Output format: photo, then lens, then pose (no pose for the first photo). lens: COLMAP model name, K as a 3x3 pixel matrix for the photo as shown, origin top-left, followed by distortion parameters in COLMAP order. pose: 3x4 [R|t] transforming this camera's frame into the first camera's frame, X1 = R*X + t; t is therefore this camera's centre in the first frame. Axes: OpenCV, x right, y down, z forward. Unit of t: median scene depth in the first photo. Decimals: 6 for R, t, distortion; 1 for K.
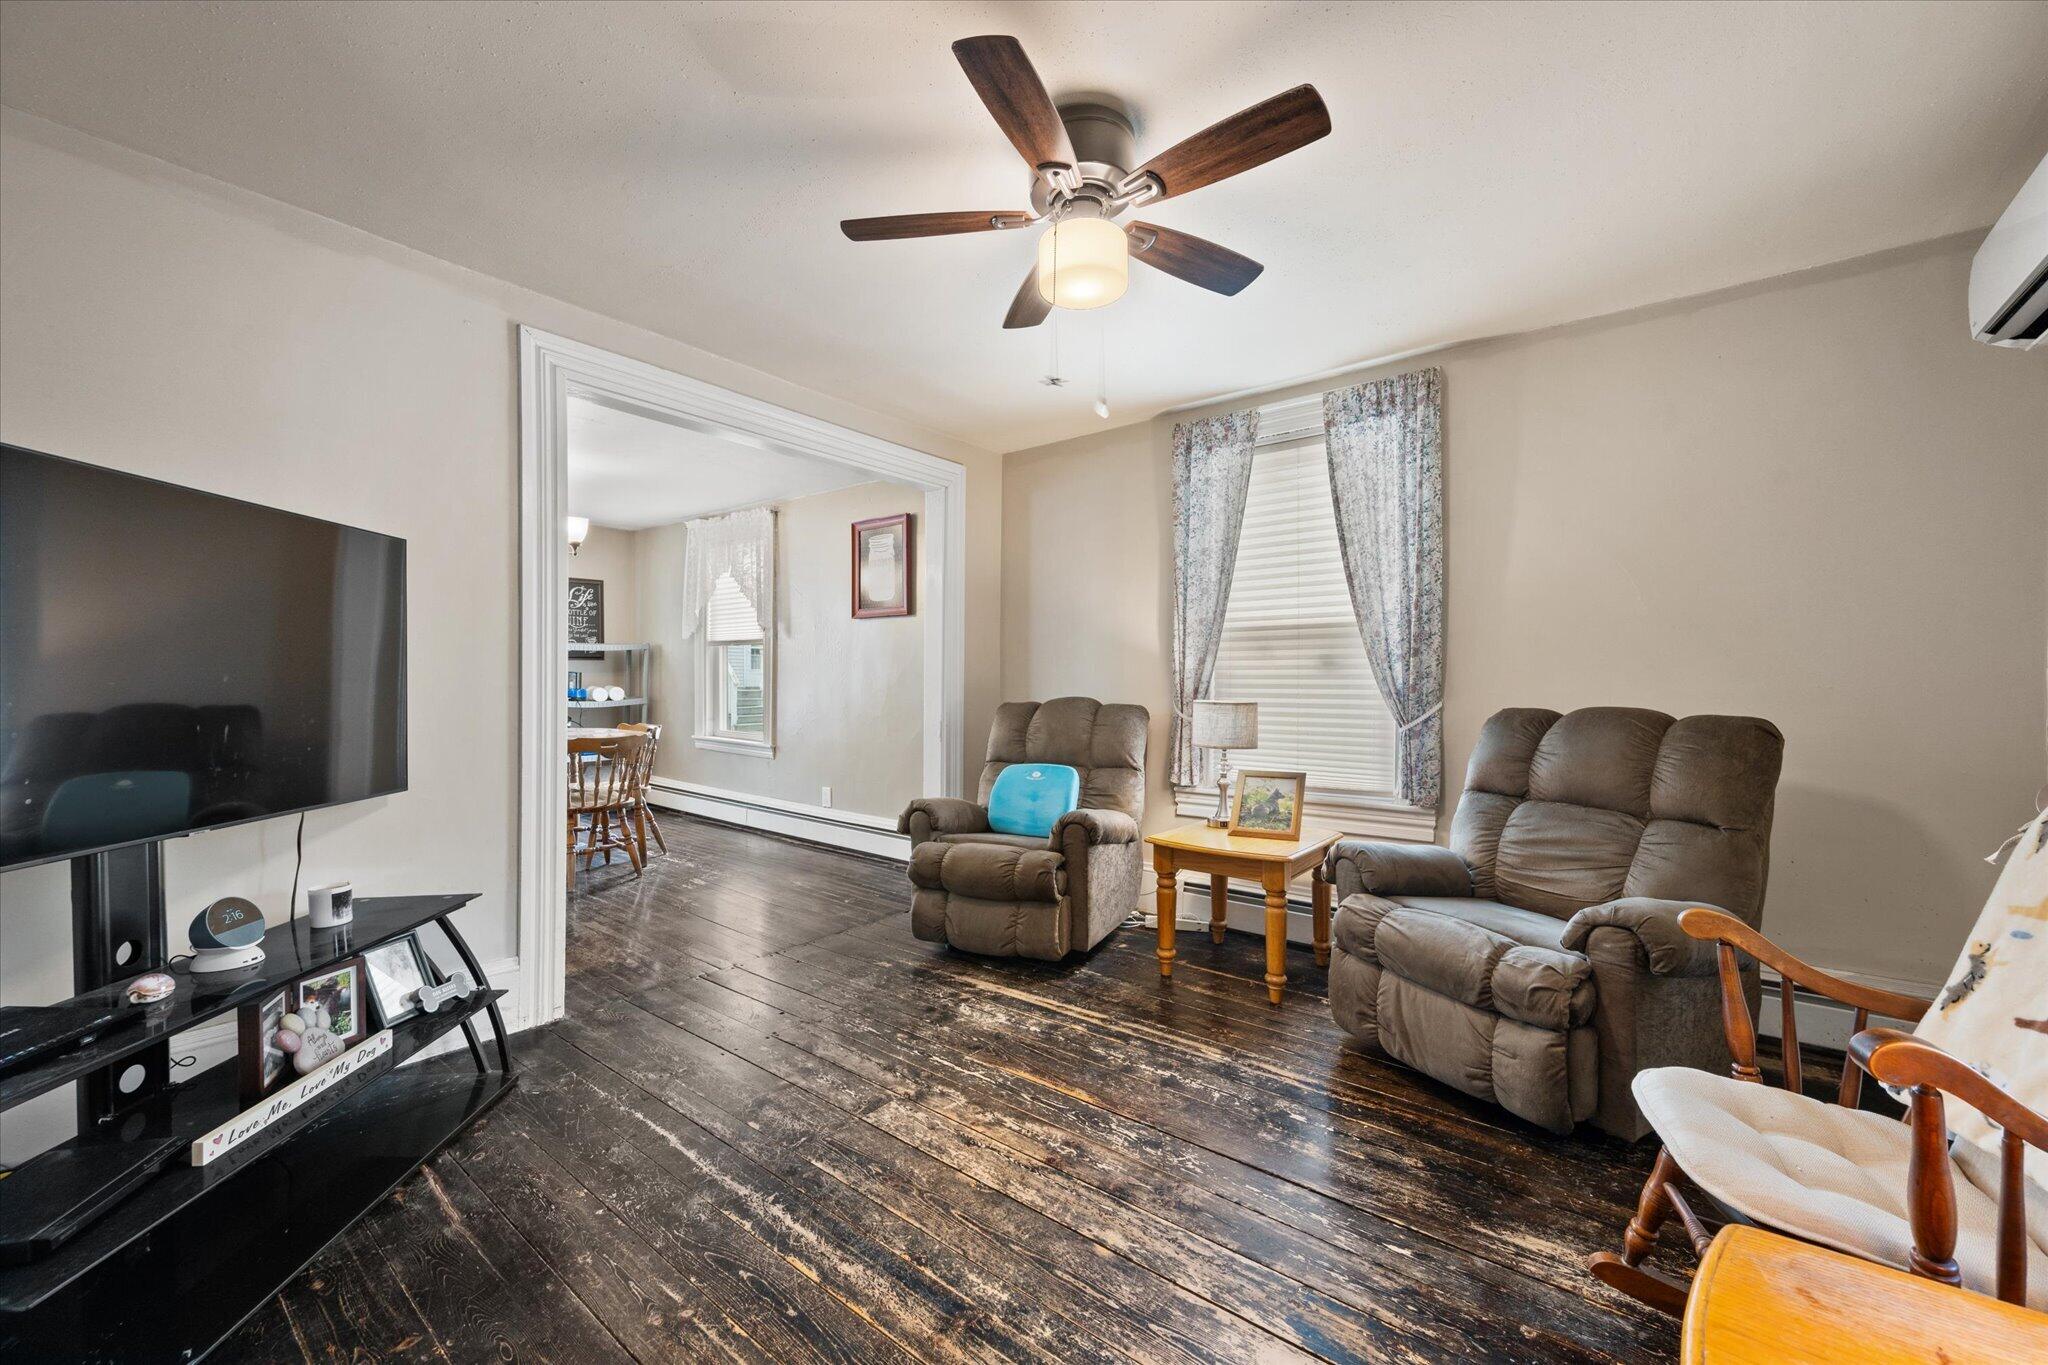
lens RADIAL K [[805.0, 0, 1029.1], [0, 805.0, 687.5], [0, 0, 1]] dist [0.000339, -0.000965]
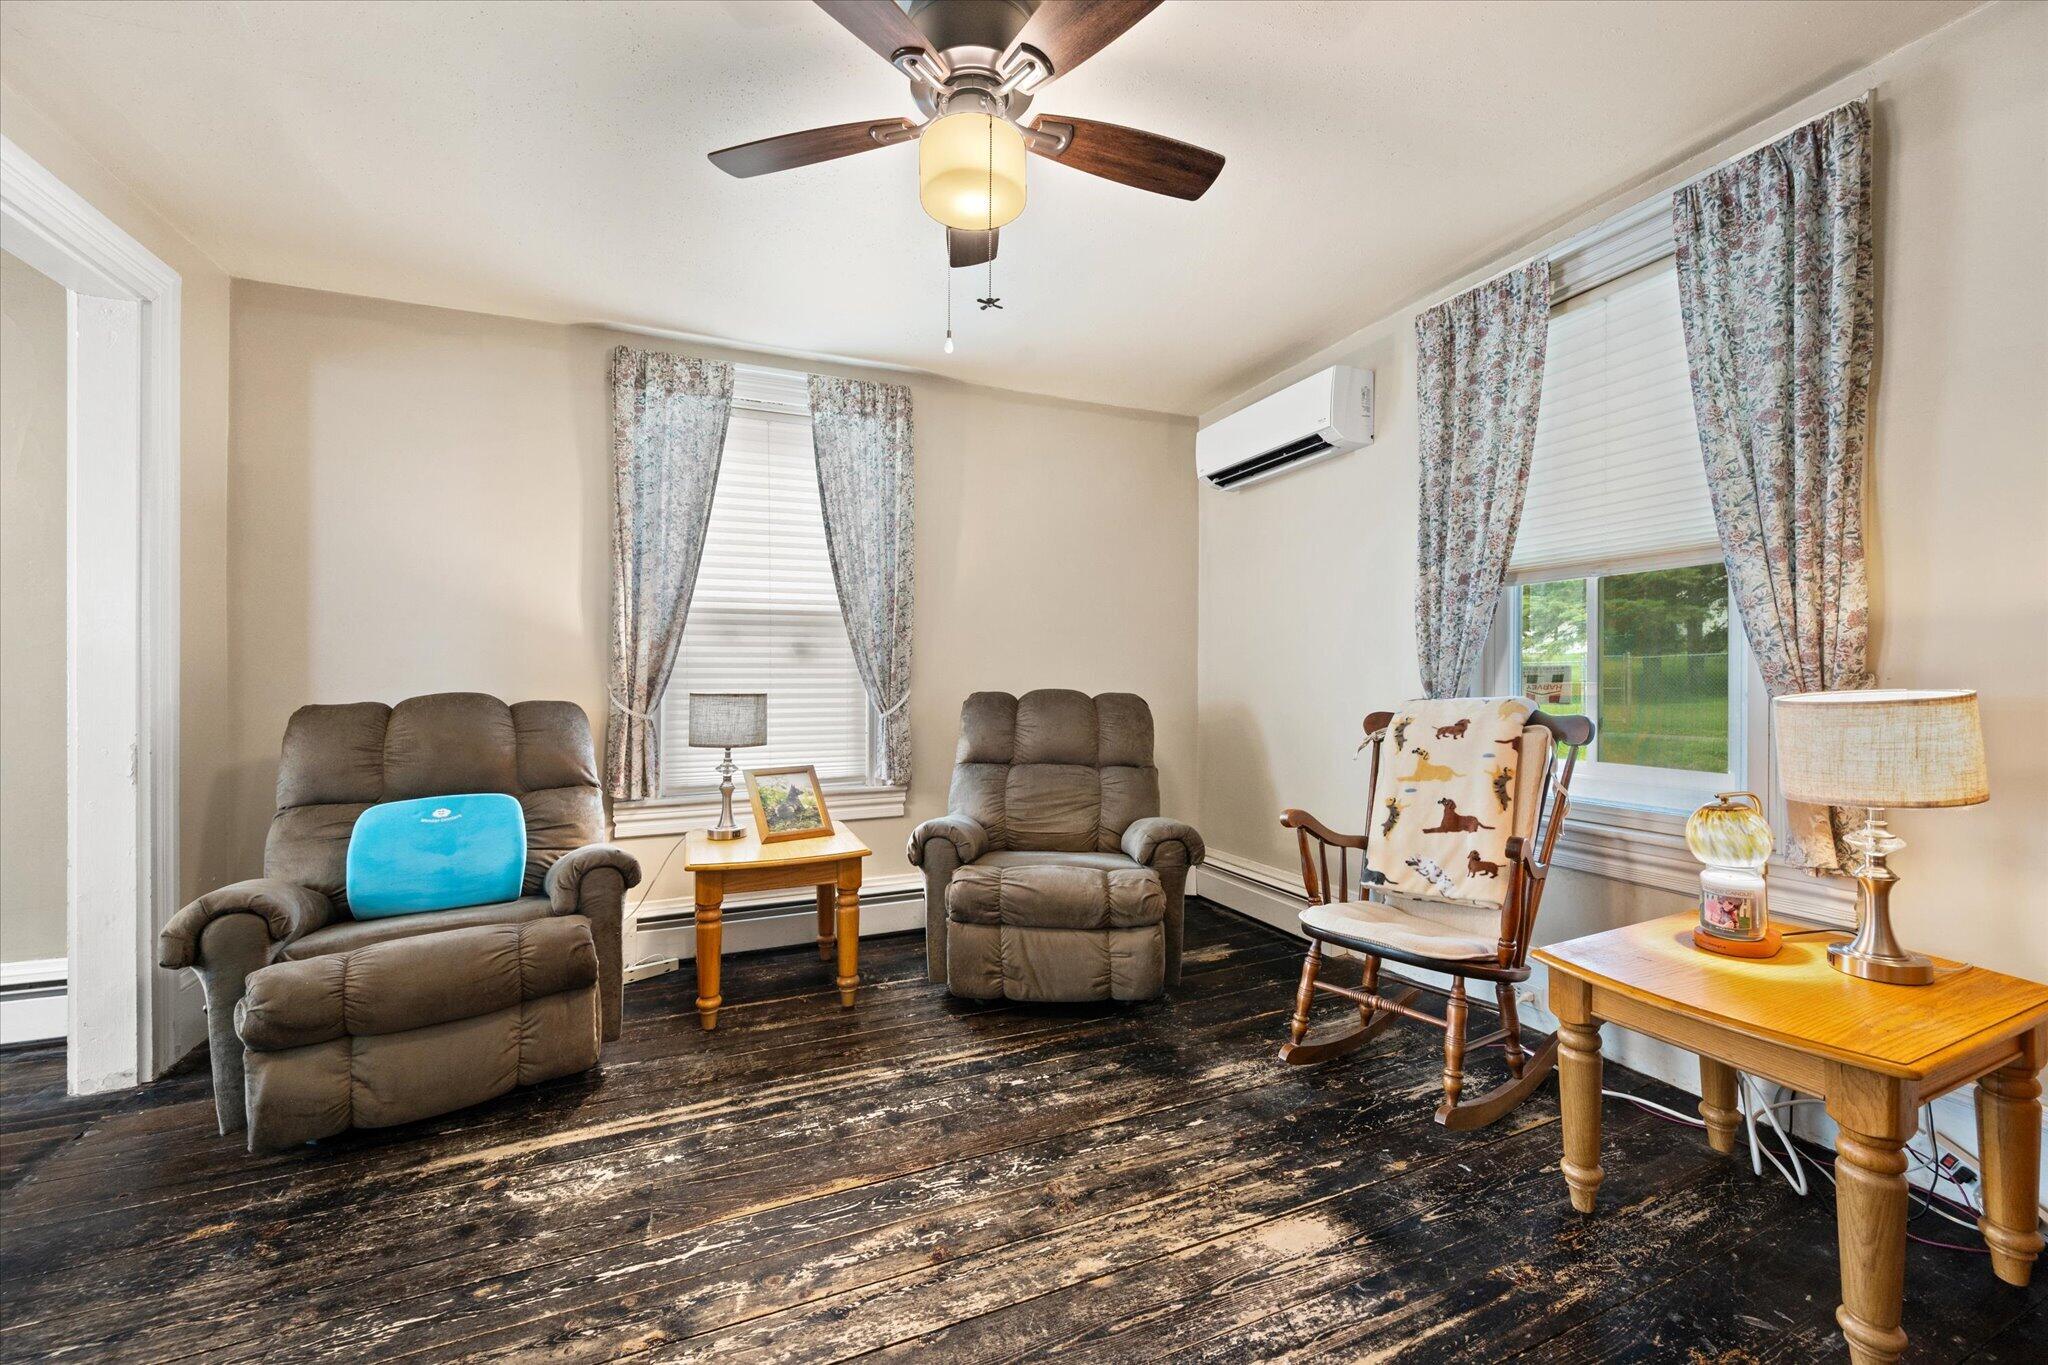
lens RADIAL K [[805.0, 0, 1021.4], [0, 805.0, 681.2], [0, 0, 1]] dist [0.000339, -0.000965]
pose [[0.477148, -0.006989, 0.878795, -0.440489], [0.007801, 0.999963, 0.003717, 0.004961], [-0.878789, 0.005082, 0.477184, 0.370808]]
